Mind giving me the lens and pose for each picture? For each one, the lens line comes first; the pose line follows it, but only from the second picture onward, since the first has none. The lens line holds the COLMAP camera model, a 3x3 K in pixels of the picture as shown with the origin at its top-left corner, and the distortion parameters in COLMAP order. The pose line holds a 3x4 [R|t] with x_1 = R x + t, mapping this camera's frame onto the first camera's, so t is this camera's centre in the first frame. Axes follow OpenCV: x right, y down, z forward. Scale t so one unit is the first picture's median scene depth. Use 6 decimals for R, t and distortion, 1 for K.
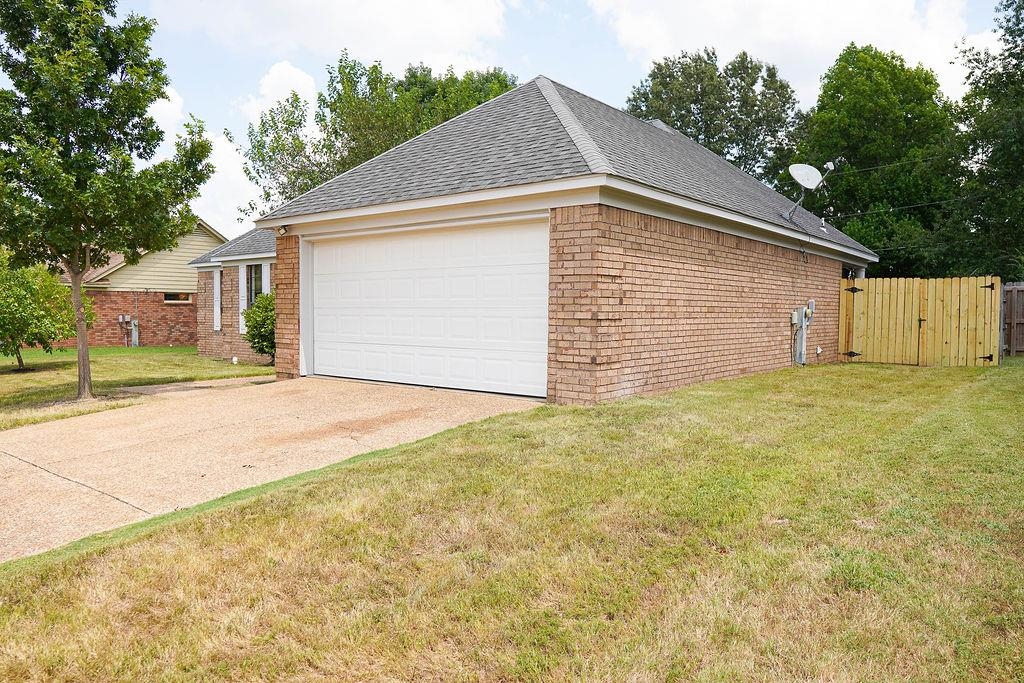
lens RADIAL K [[717.2, 0, 513.7], [0, 717.2, 341.1], [0, 0, 1]] dist [-0.086311, 0.032758]
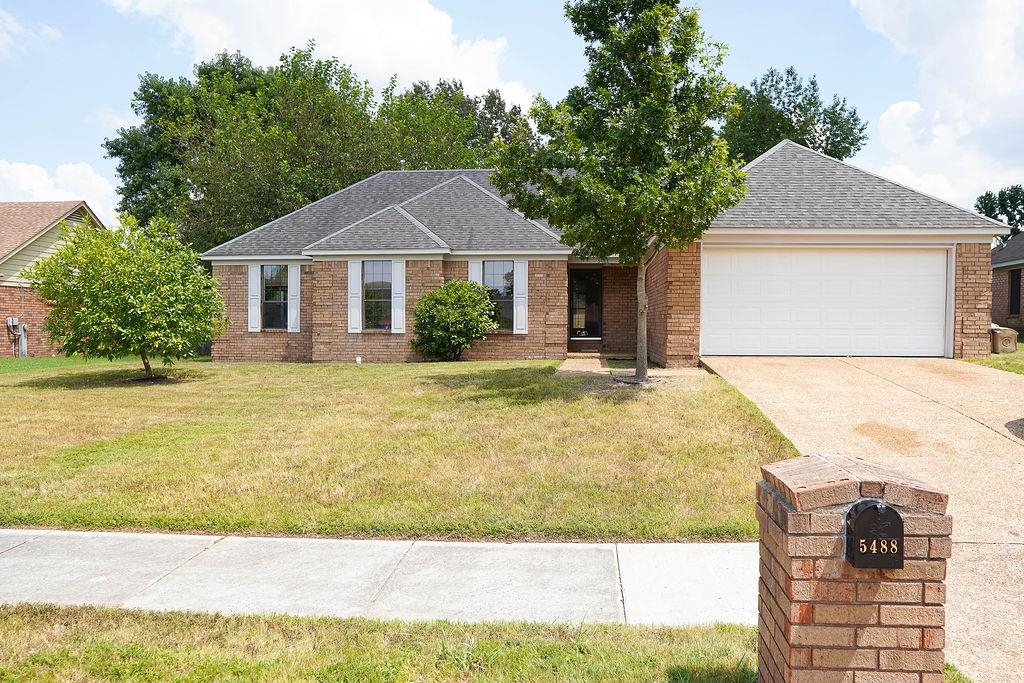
lens RADIAL K [[717.2, 0, 518.3], [0, 717.2, 348.0], [0, 0, 1]] dist [-0.086311, 0.032758]
pose [[0.850428, -0.016034, 0.525846, -0.676670], [0.021648, 0.999755, -0.004525, 0.019056], [-0.525645, 0.015232, 0.850568, 0.059298]]
